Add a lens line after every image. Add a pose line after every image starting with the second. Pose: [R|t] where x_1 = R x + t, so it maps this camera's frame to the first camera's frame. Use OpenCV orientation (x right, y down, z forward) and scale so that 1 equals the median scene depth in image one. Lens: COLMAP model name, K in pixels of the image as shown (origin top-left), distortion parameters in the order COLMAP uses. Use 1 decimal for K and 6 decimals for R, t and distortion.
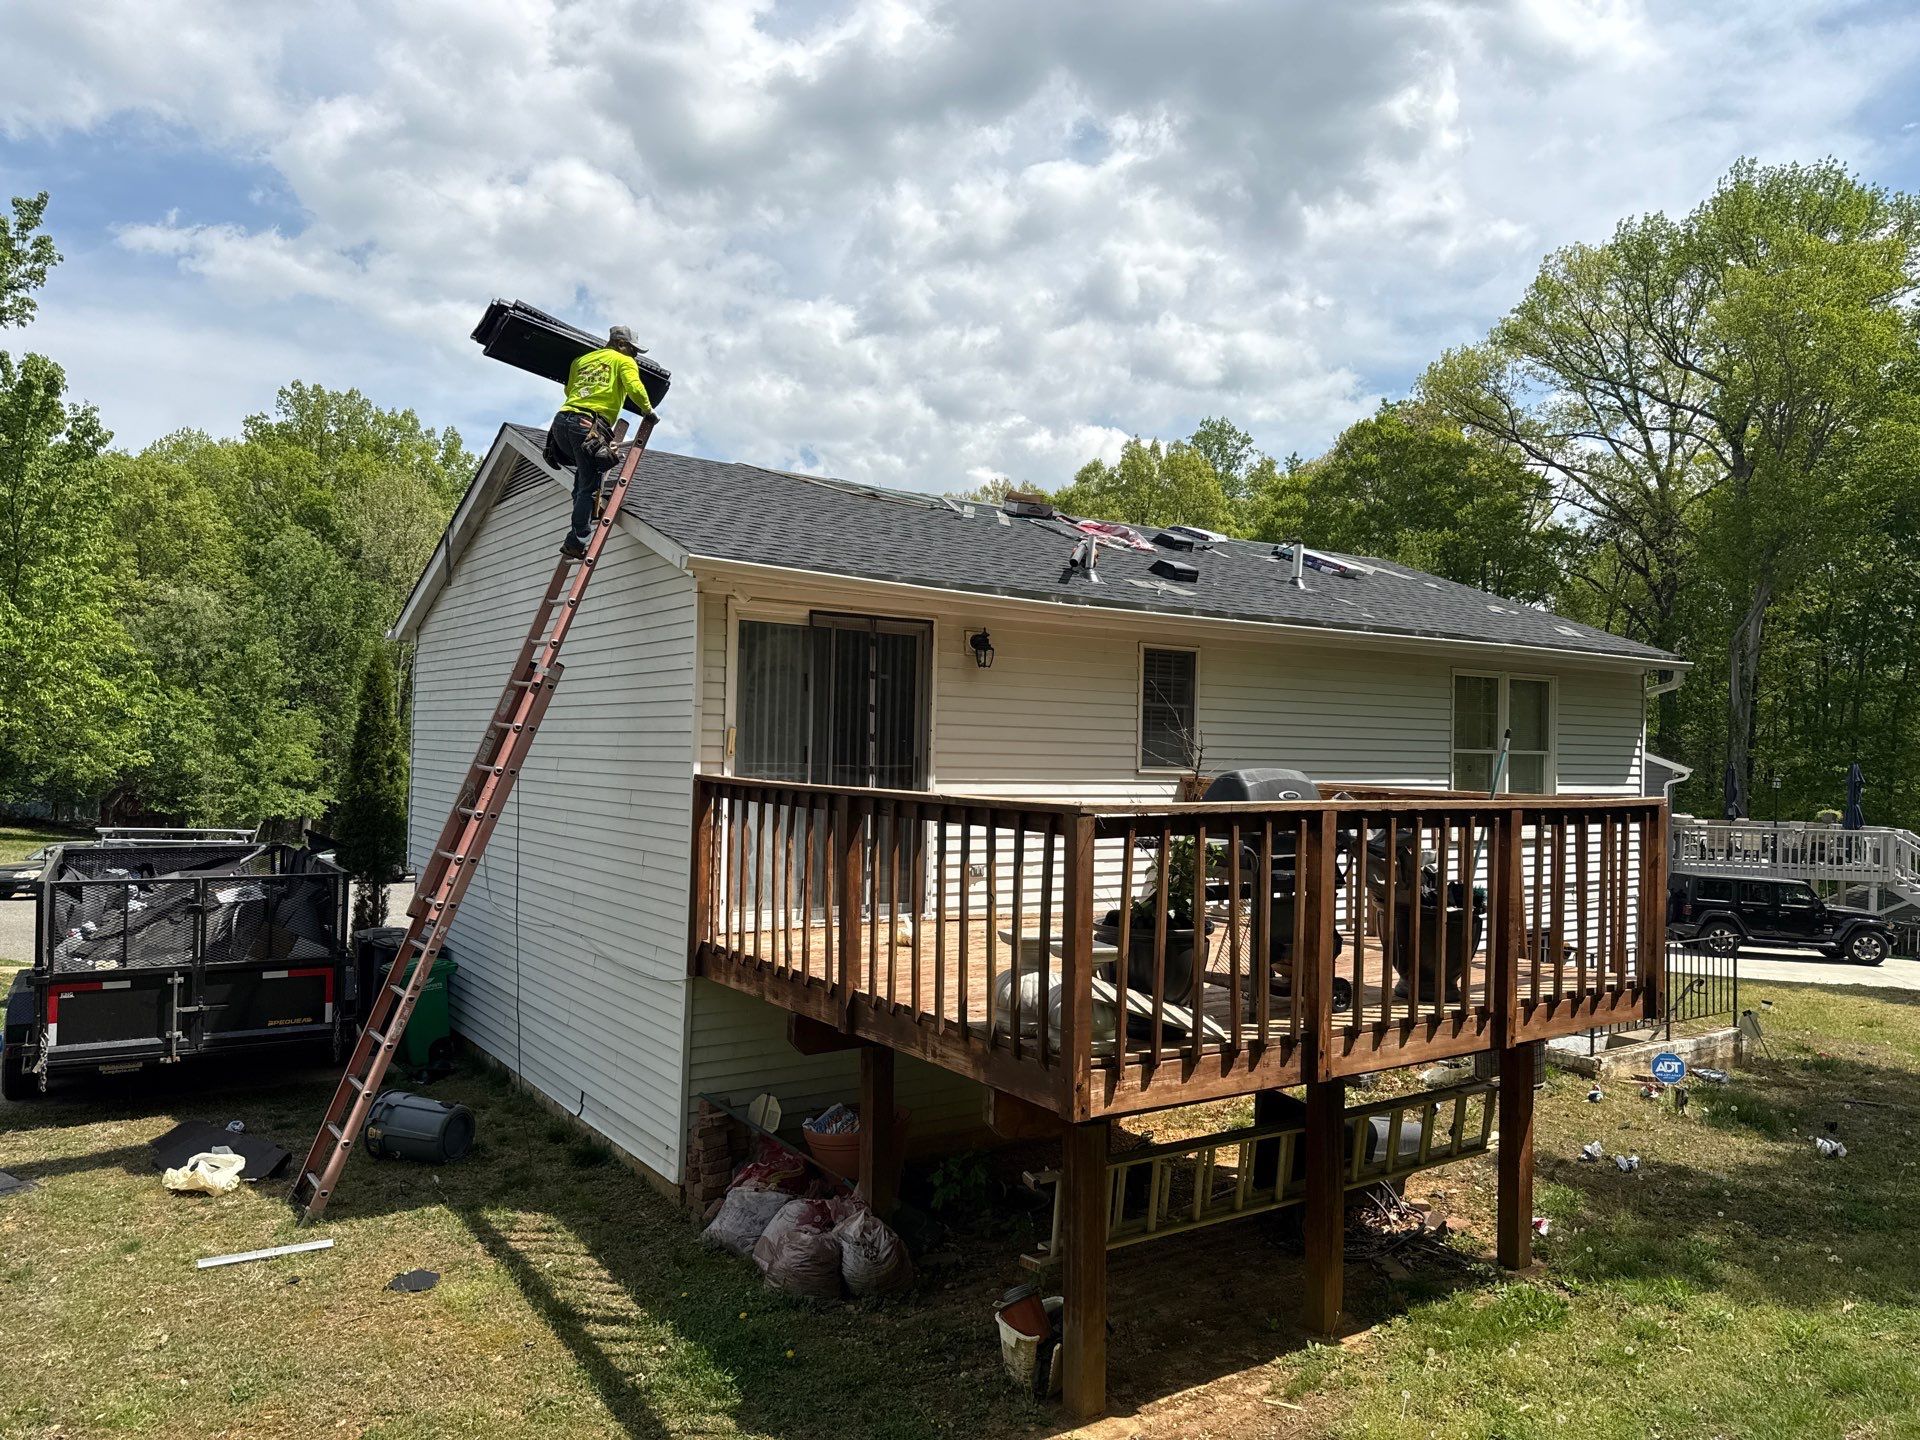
lens RADIAL K [[1357.7, 0, 980.6], [0, 1357.7, 721.9], [0, 0, 1]] dist [0.006781, -0.020179]
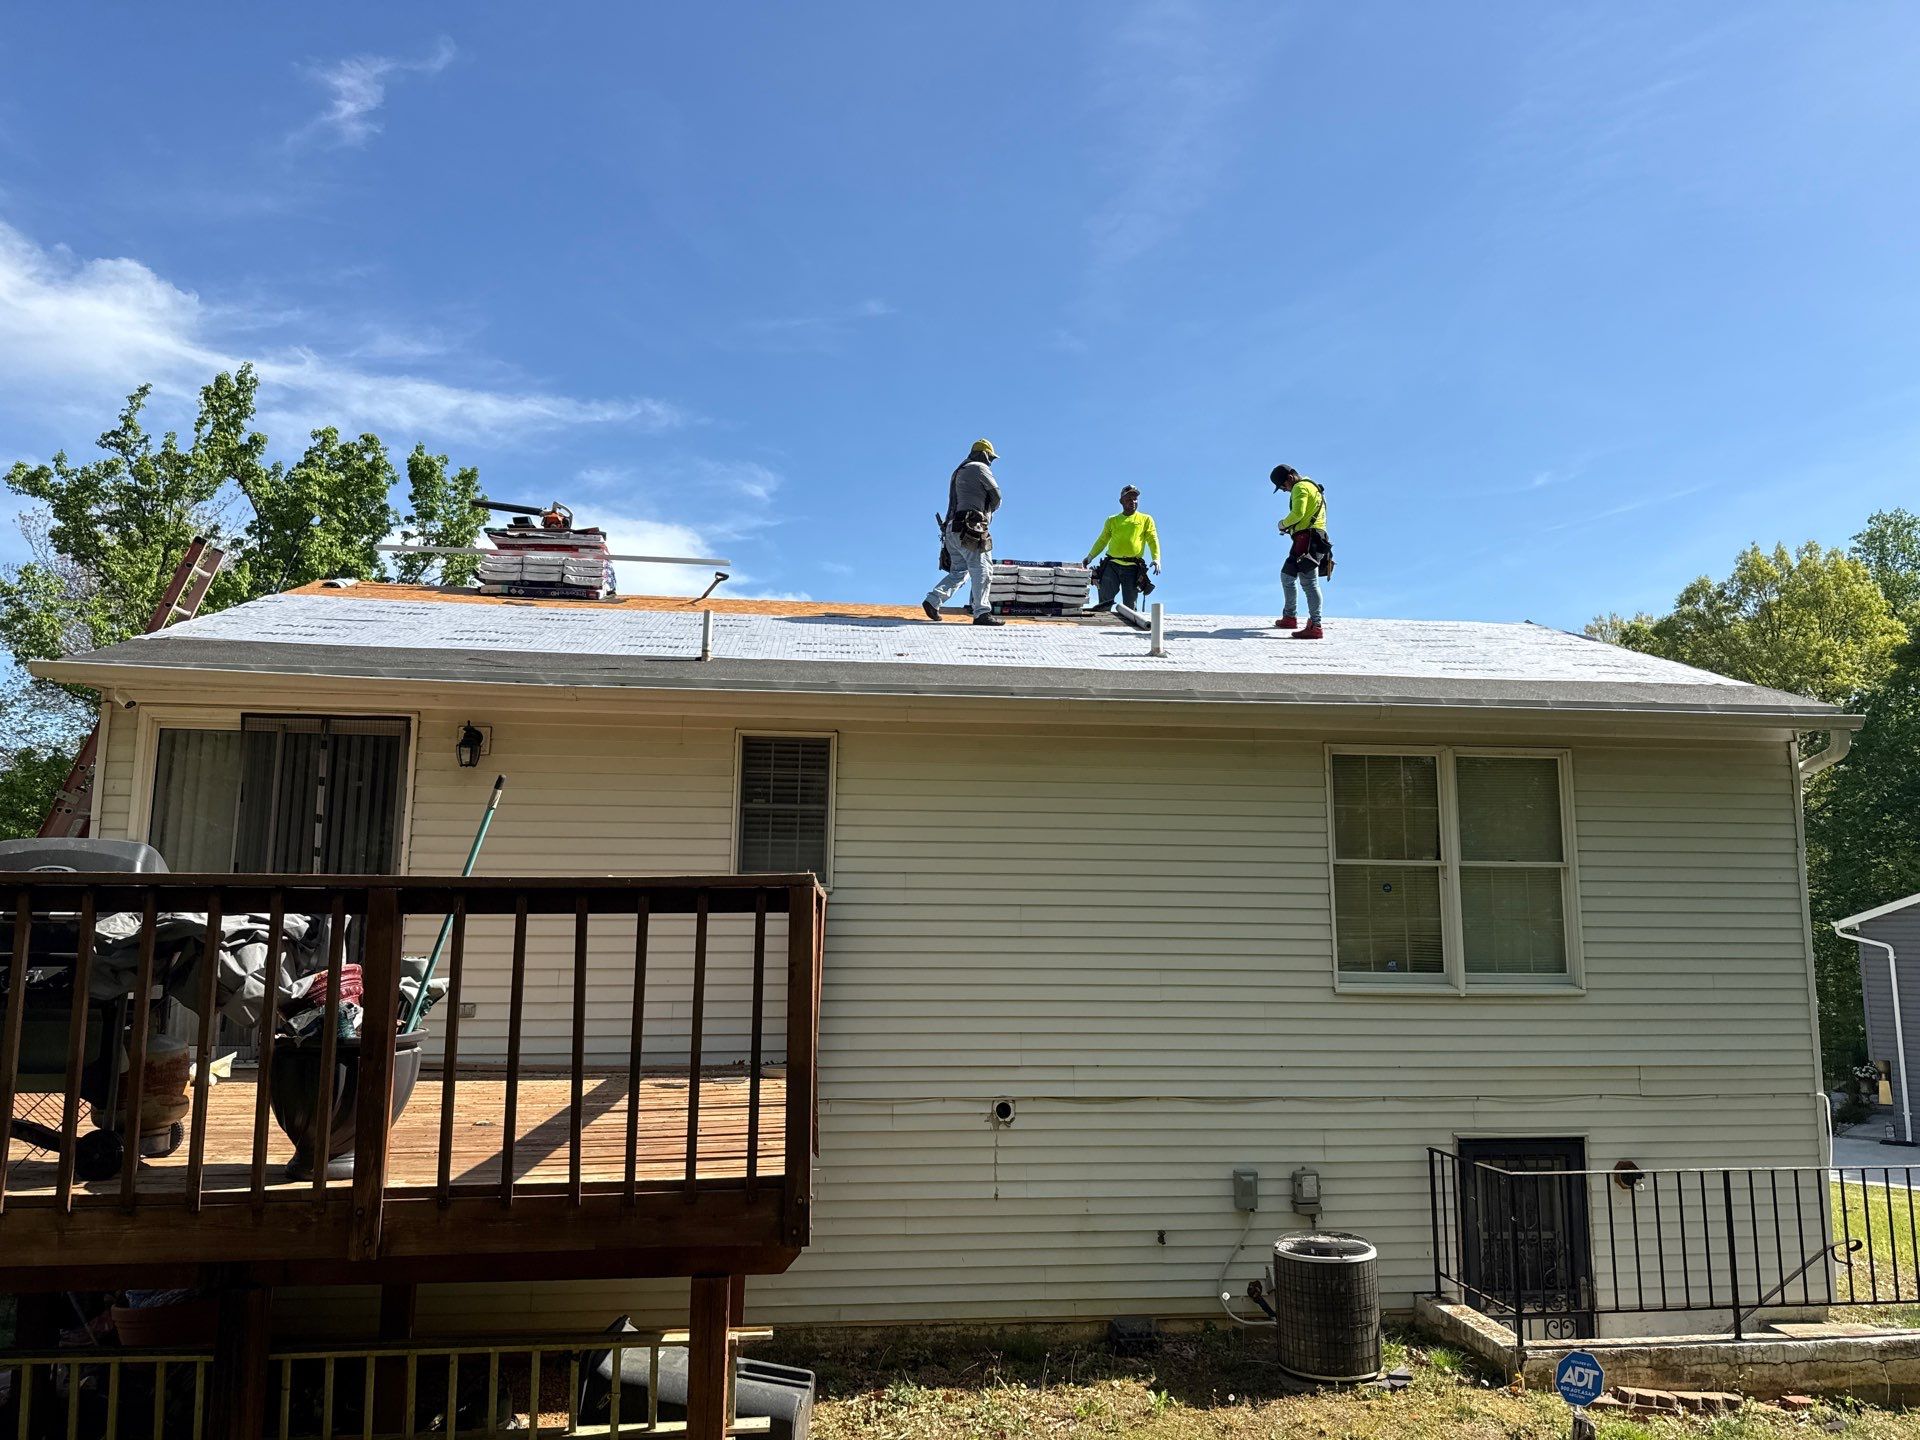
lens RADIAL K [[1357.7, 0, 980.6], [0, 1357.7, 721.9], [0, 0, 1]] dist [0.006781, -0.020179]
pose [[0.883309, -0.083362, -0.461320, 0.687866], [0.021717, 0.990282, -0.137366, 0.056421], [0.468288, 0.111318, 0.876535, 0.396031]]
